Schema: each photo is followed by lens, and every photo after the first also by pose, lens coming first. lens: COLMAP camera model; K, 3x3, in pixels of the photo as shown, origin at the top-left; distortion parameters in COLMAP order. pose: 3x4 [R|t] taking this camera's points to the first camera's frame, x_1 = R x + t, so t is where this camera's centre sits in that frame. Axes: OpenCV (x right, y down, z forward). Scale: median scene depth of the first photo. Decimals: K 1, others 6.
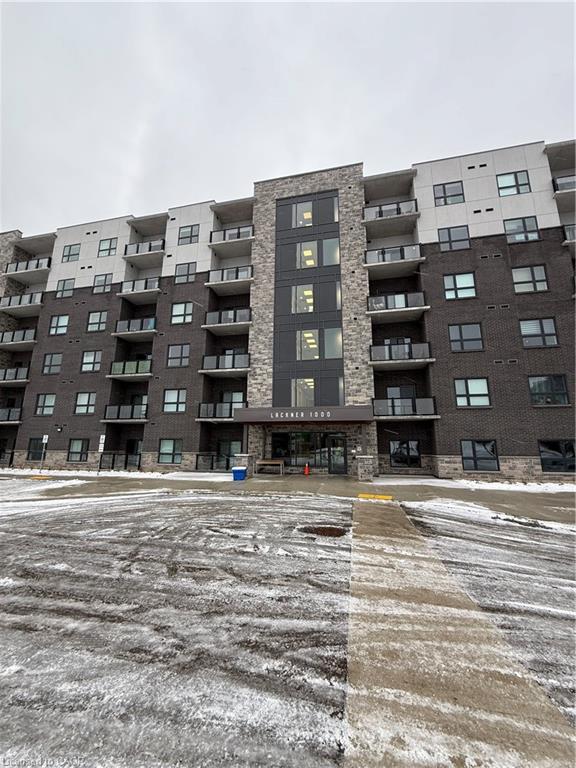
lens RADIAL K [[294.4, 0, 288.1], [0, 294.4, 394.2], [0, 0, 1]] dist [-0.000293, 0.000049]
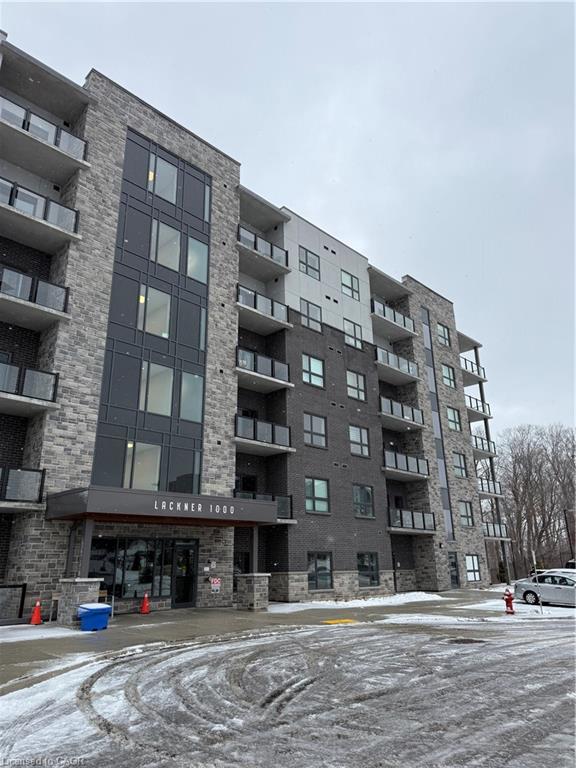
lens RADIAL K [[535.7, 0, 288.0], [0, 535.7, 384.0], [0, 0, 1]] dist [0.103896, -0.000514]
pose [[0.542842, 0.253185, 0.800762, -0.715358], [-0.139465, 0.967413, -0.211332, 0.022539], [-0.828174, 0.003042, 0.560463, 0.150889]]
